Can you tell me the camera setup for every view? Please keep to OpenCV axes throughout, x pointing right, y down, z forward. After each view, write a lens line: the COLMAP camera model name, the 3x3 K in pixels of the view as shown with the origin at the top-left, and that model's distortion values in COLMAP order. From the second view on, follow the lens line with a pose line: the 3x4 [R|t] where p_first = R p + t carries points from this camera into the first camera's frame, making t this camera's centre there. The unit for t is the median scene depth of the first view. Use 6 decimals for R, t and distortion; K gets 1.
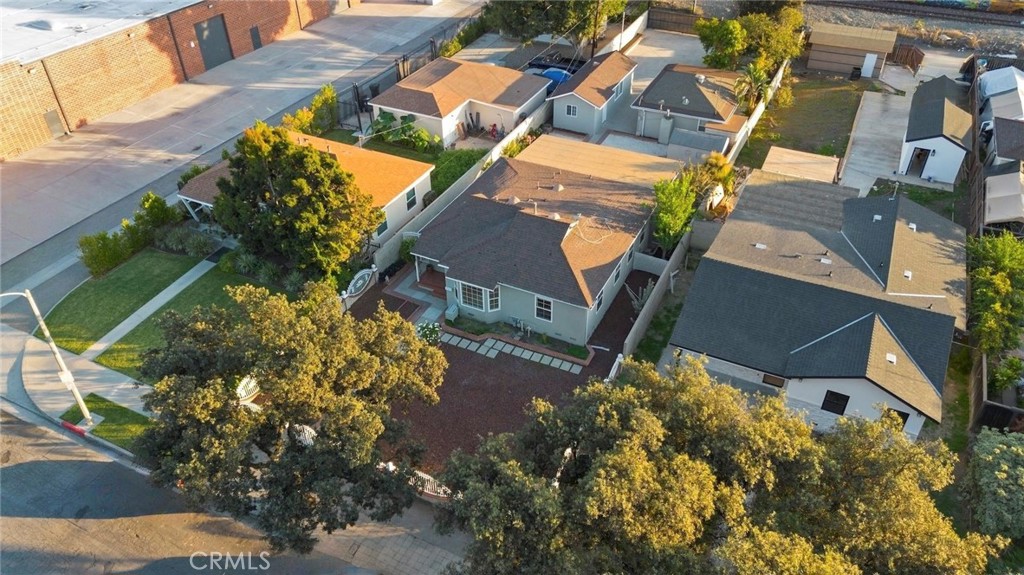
lens RADIAL K [[725.0, 0, 516.7], [0, 725.0, 288.3], [0, 0, 1]] dist [0.055319, -0.054821]
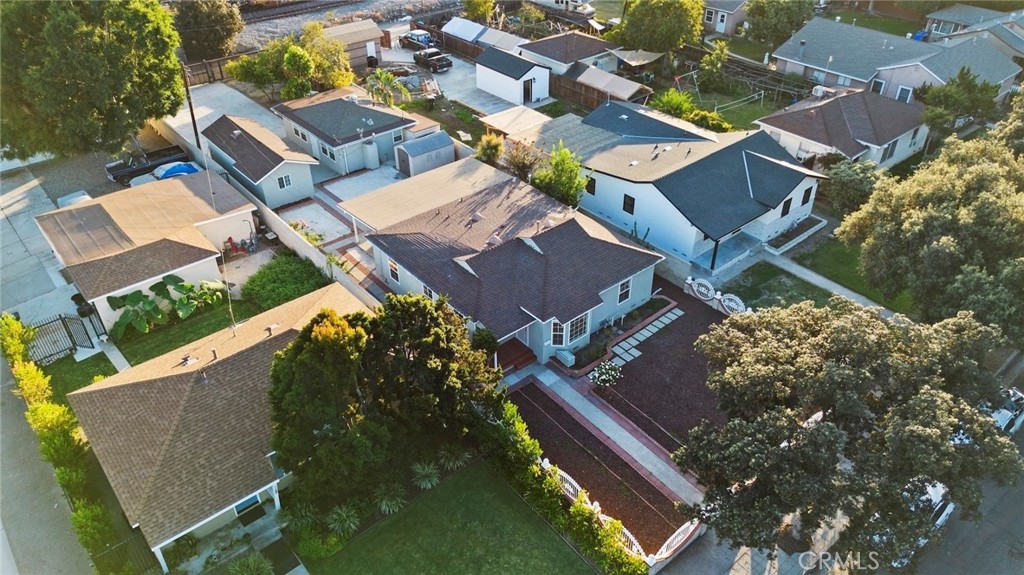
lens RADIAL K [[725.0, 0, 516.7], [0, 725.0, 288.3], [0, 0, 1]] dist [0.055319, -0.054821]
pose [[0.397831, -0.530558, 0.748491, -0.542866], [0.554379, 0.789063, 0.264659, -0.227816], [-0.731023, 0.309658, 0.608044, 0.323762]]
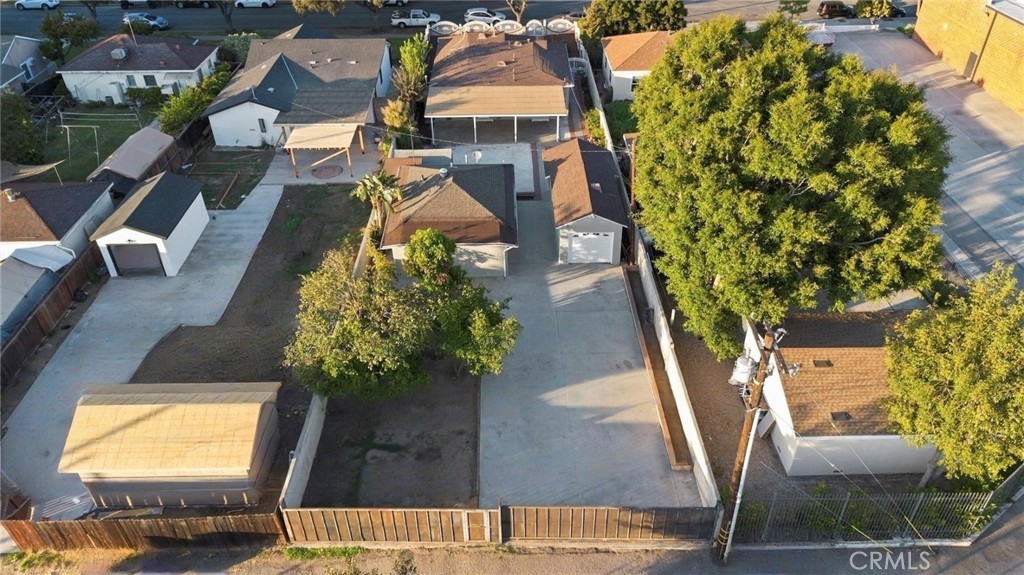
lens RADIAL K [[725.0, 0, 516.7], [0, 725.0, 288.3], [0, 0, 1]] dist [0.055319, -0.054821]
pose [[-0.890028, 0.281544, -0.358586, 0.498670], [-0.261859, 0.328161, 0.907601, -0.970093], [0.373203, 0.901689, -0.218348, 1.323557]]
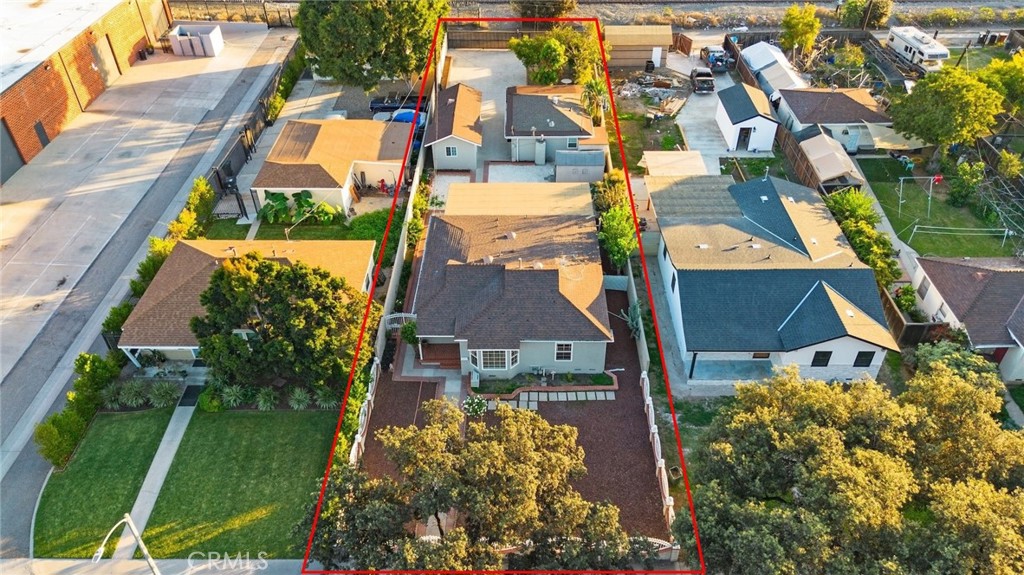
lens RADIAL K [[725.0, 0, 516.7], [0, 725.0, 288.3], [0, 0, 1]] dist [0.055319, -0.054821]
pose [[0.901970, -0.269531, 0.337349, -0.251442], [0.260107, 0.962758, 0.073766, -0.110850], [-0.344667, 0.021212, 0.938485, -0.005721]]
